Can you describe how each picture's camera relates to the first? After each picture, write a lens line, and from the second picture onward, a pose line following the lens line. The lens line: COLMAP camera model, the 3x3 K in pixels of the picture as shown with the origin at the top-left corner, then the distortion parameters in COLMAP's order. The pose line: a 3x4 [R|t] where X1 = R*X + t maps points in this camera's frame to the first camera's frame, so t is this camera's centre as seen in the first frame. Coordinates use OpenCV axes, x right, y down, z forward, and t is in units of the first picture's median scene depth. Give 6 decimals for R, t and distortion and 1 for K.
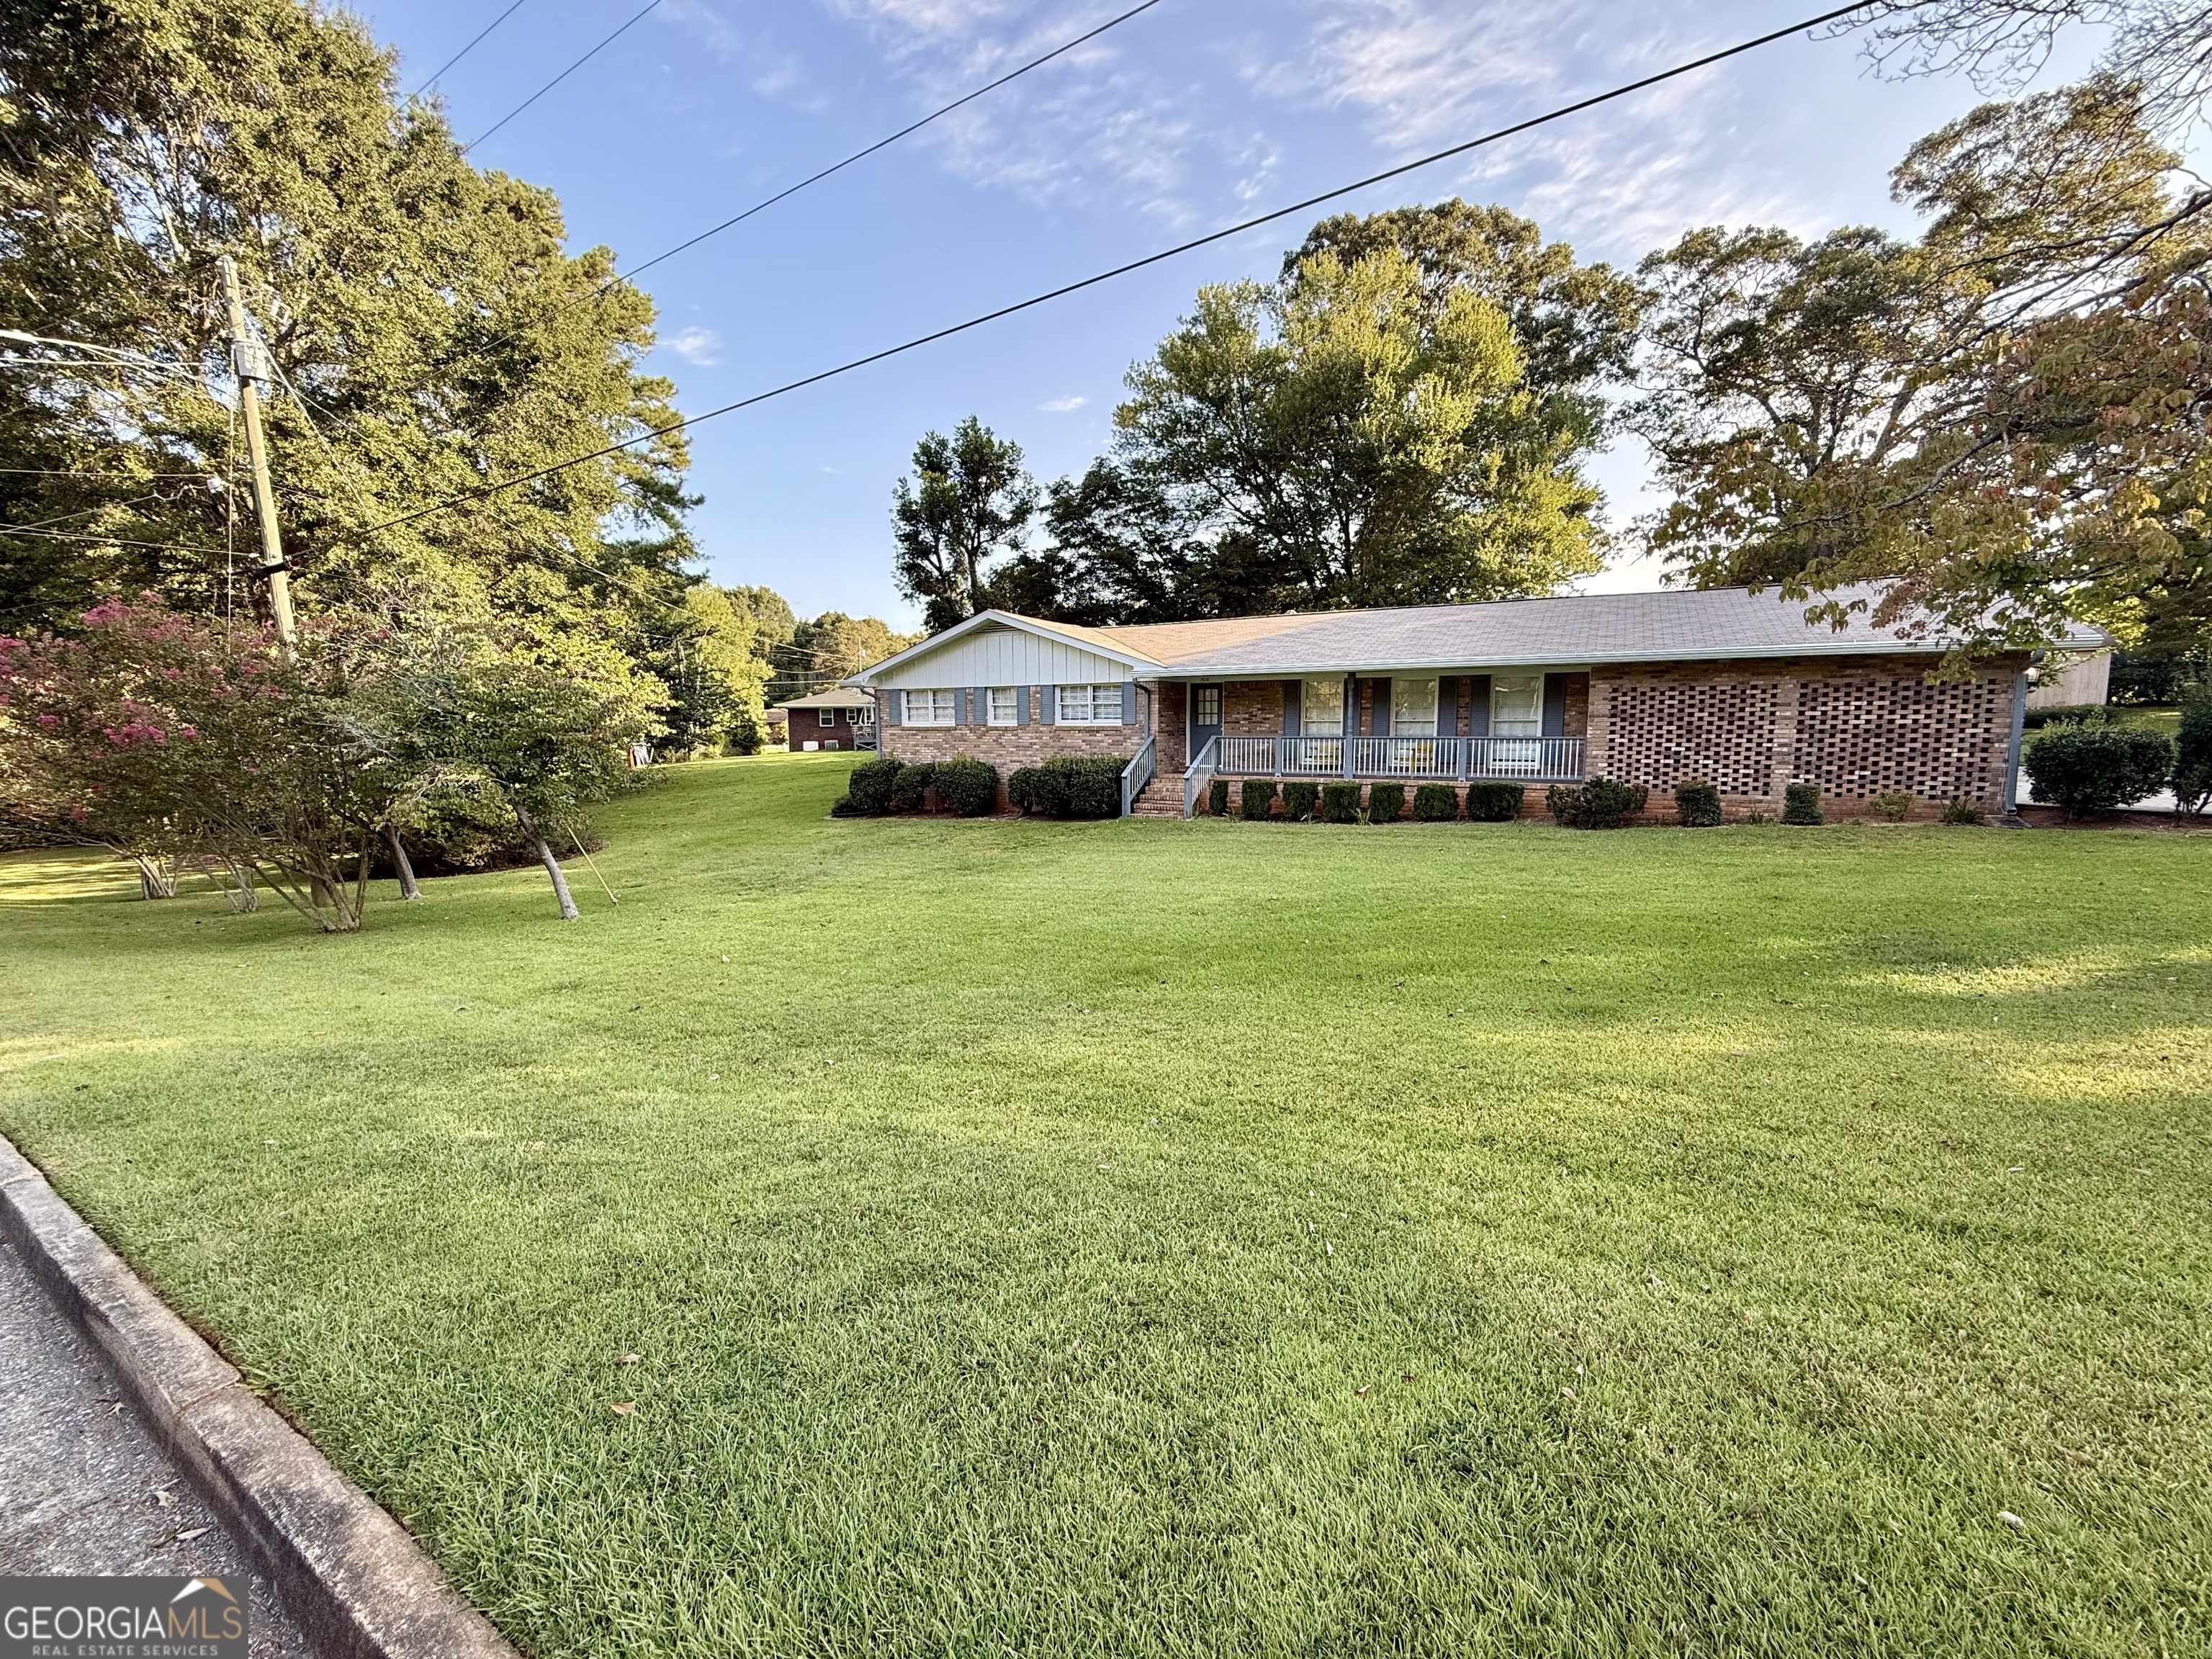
lens RADIAL K [[886.6, 0, 1106.0], [0, 886.6, 829.5], [0, 0, 1]] dist [-0.000724, -0.000695]
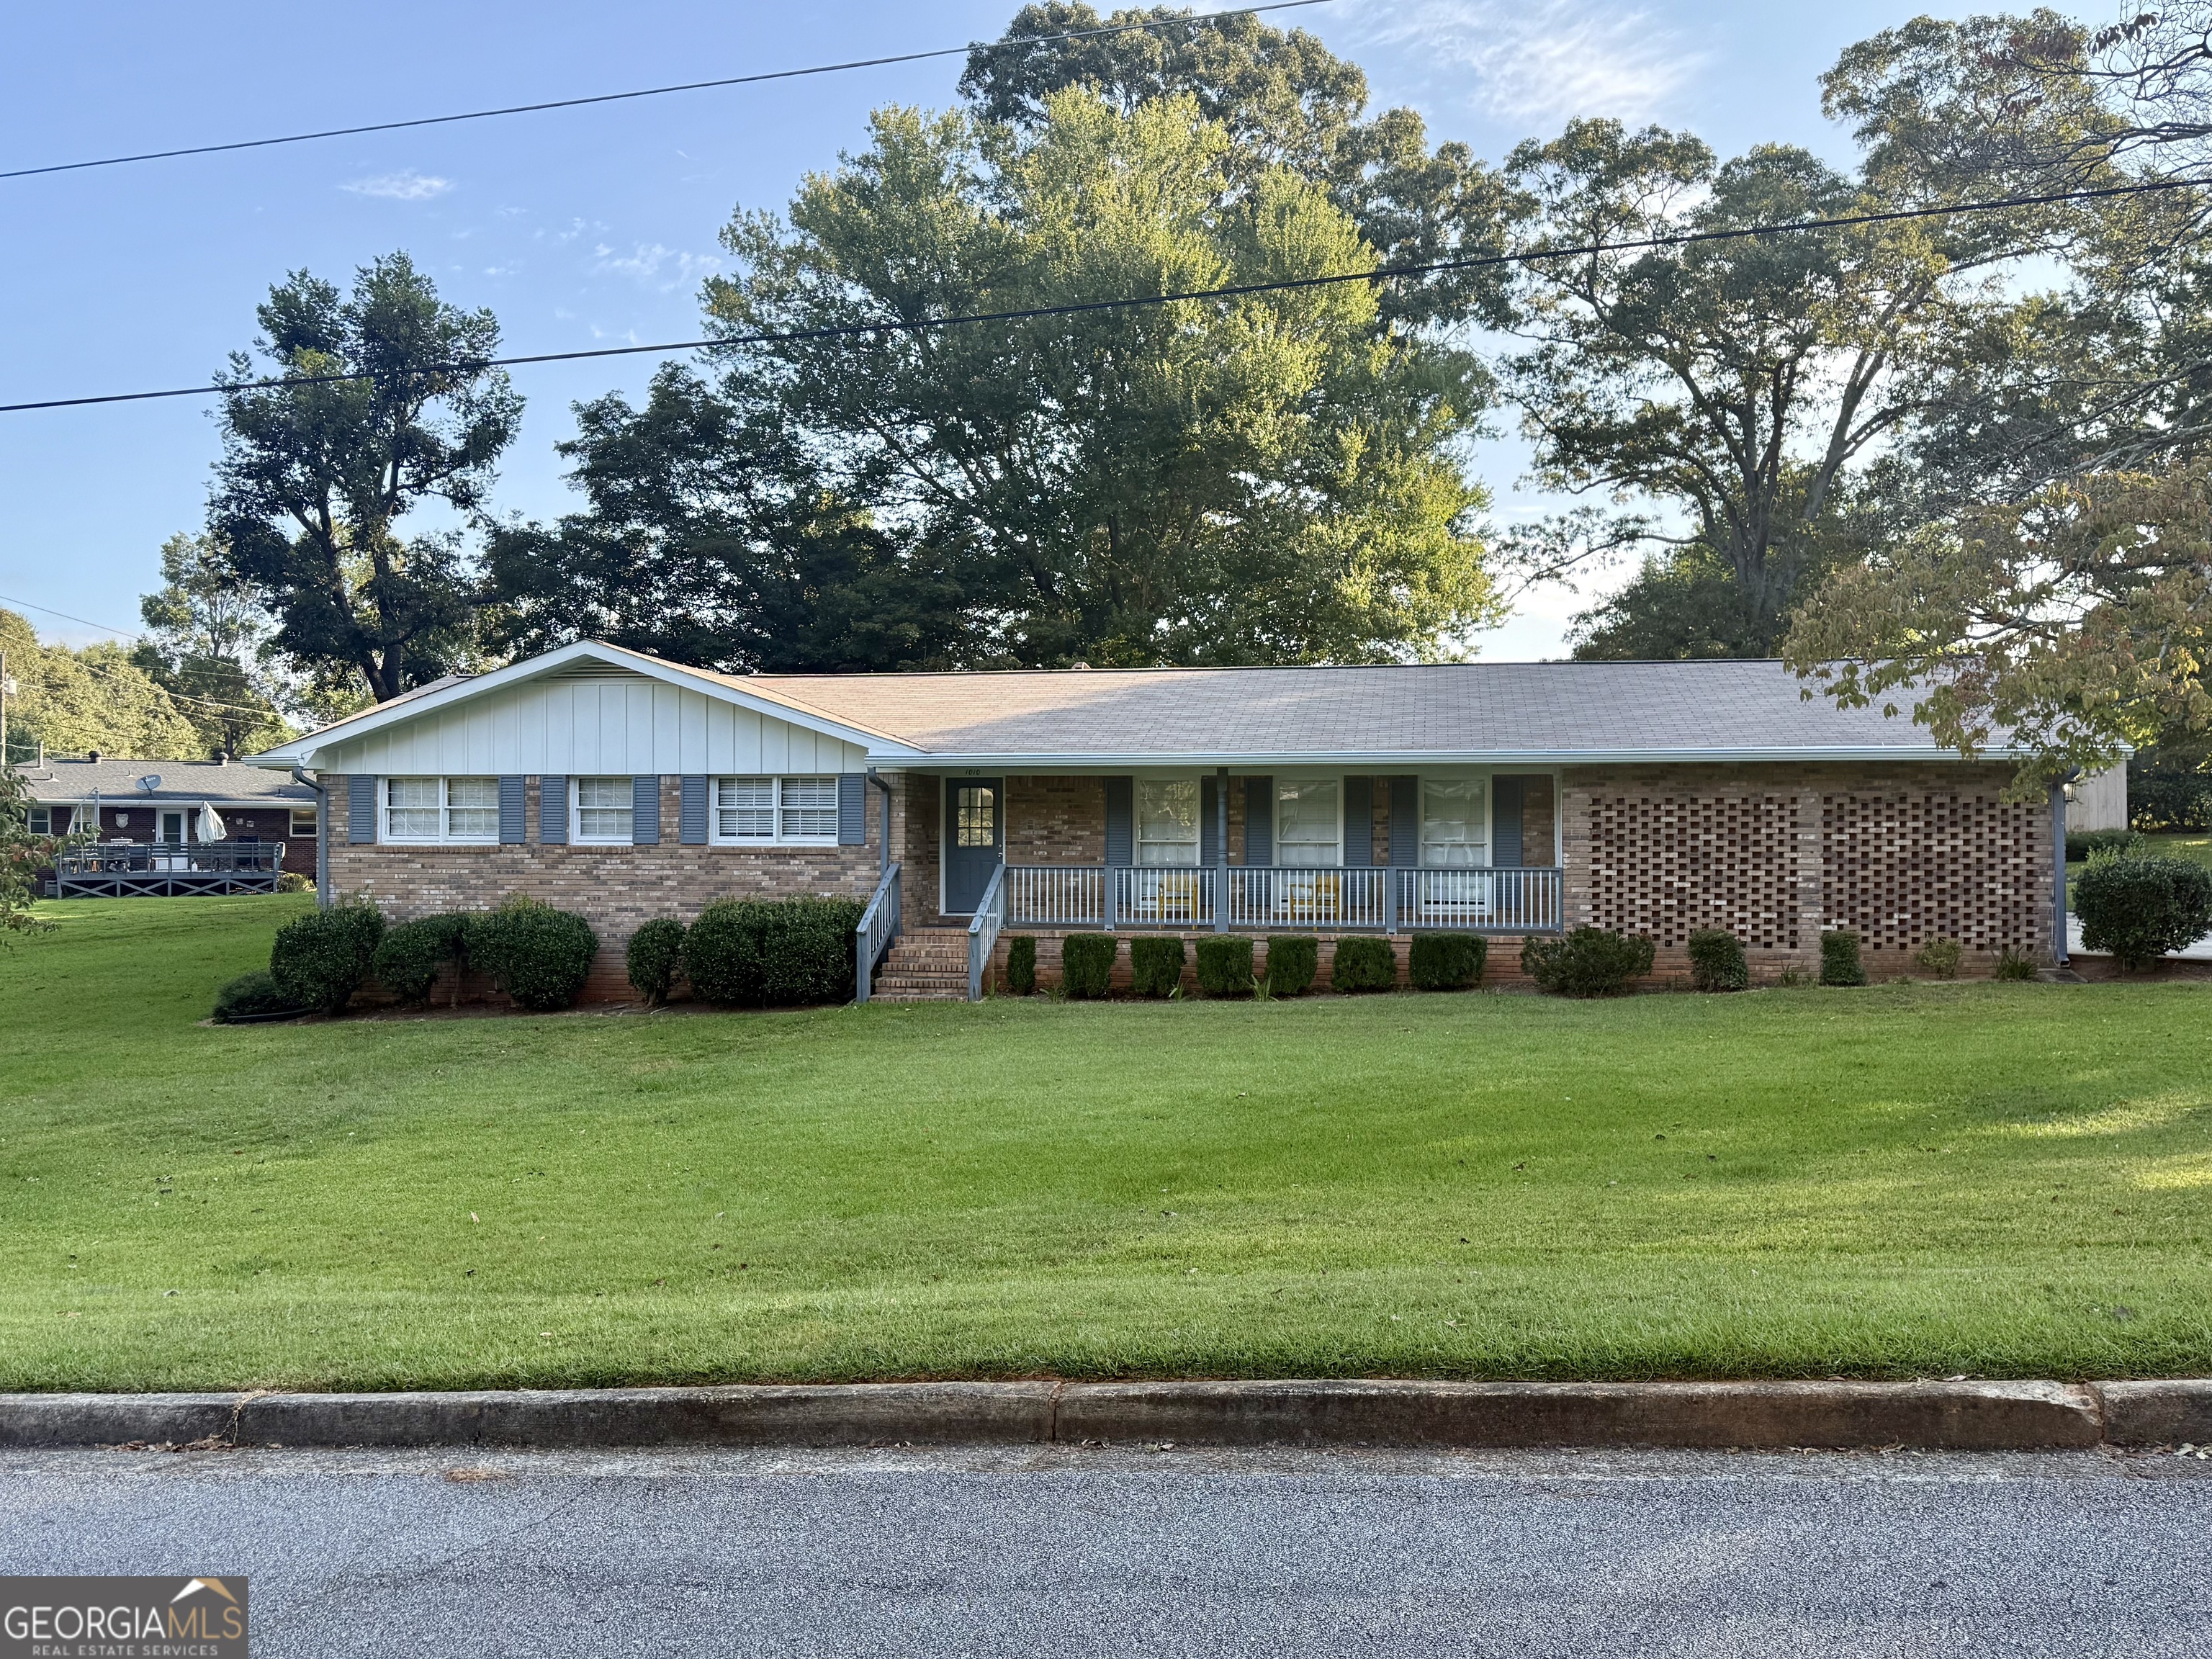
lens RADIAL K [[2169.7, 0, 863.7], [0, 2169.7, 830.5], [0, 0, 1]] dist [0.142610, -0.212358]
pose [[0.942303, 0.011474, 0.334563, -0.557398], [0.032055, 0.991728, -0.124294, 0.064000], [-0.333222, 0.127847, 0.934140, -0.434451]]
